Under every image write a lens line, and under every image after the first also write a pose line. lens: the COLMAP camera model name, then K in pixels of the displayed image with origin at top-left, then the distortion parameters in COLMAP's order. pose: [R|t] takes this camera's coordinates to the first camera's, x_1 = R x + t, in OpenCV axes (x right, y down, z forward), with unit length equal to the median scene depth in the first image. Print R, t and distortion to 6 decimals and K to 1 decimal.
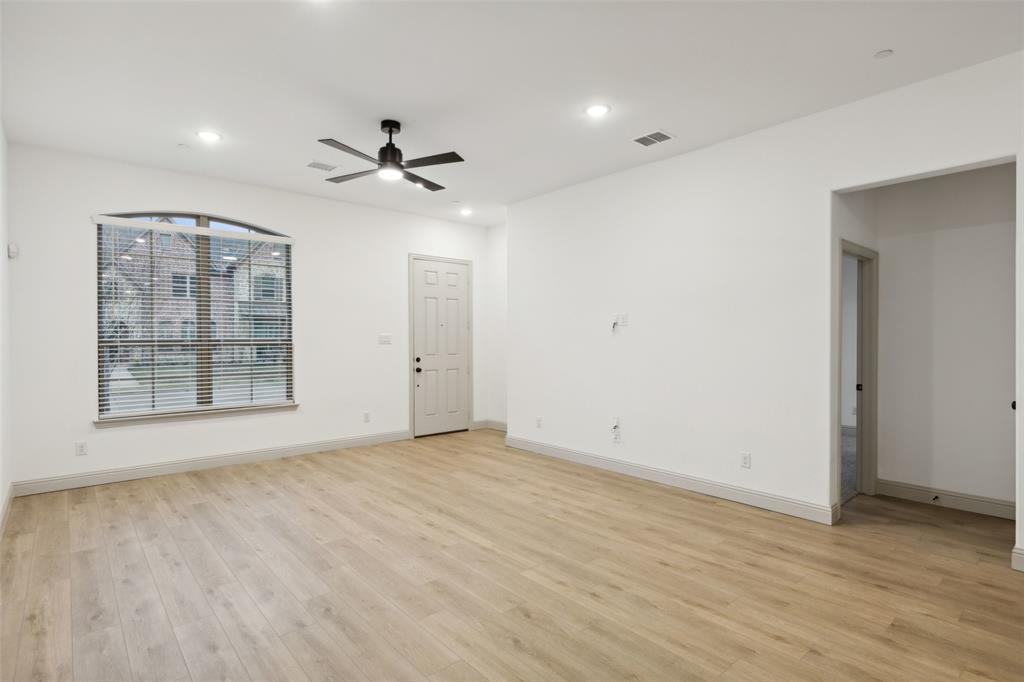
lens RADIAL K [[512.8, 0, 510.5], [0, 512.8, 347.7], [0, 0, 1]] dist [-0.000171, 0.000334]
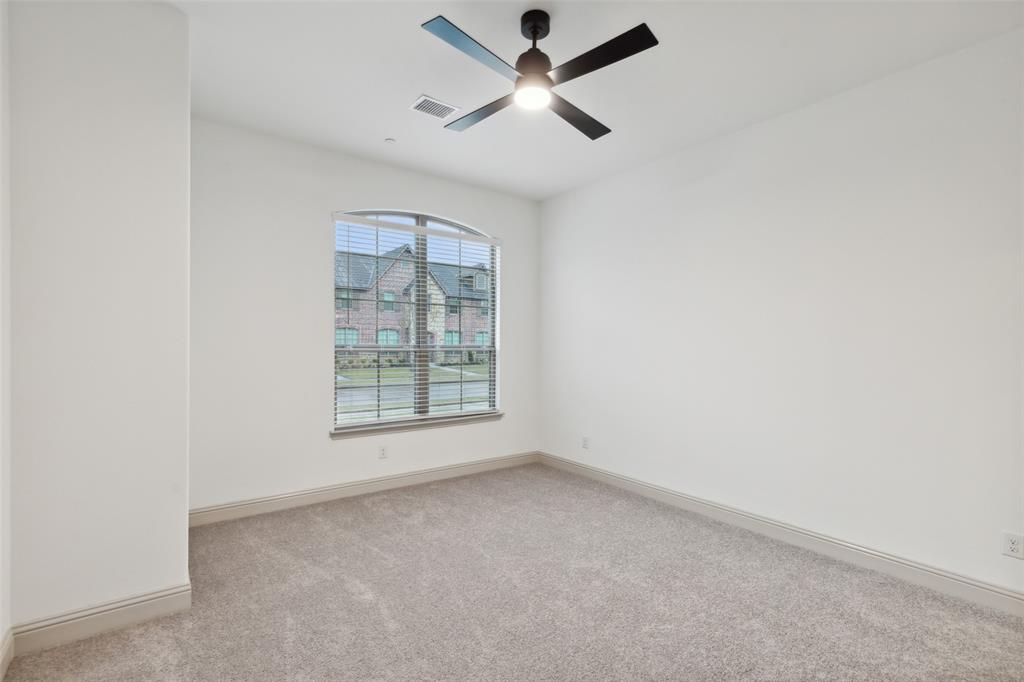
lens RADIAL K [[472.8, 0, 507.5], [0, 472.8, 342.6], [0, 0, 1]] dist [0.003412, -0.000417]
pose [[0.997841, 0.000654, -0.065666, -0.489071], [-0.002133, 0.999746, -0.022454, -0.001059], [0.065635, 0.022546, 0.997589, 0.179551]]
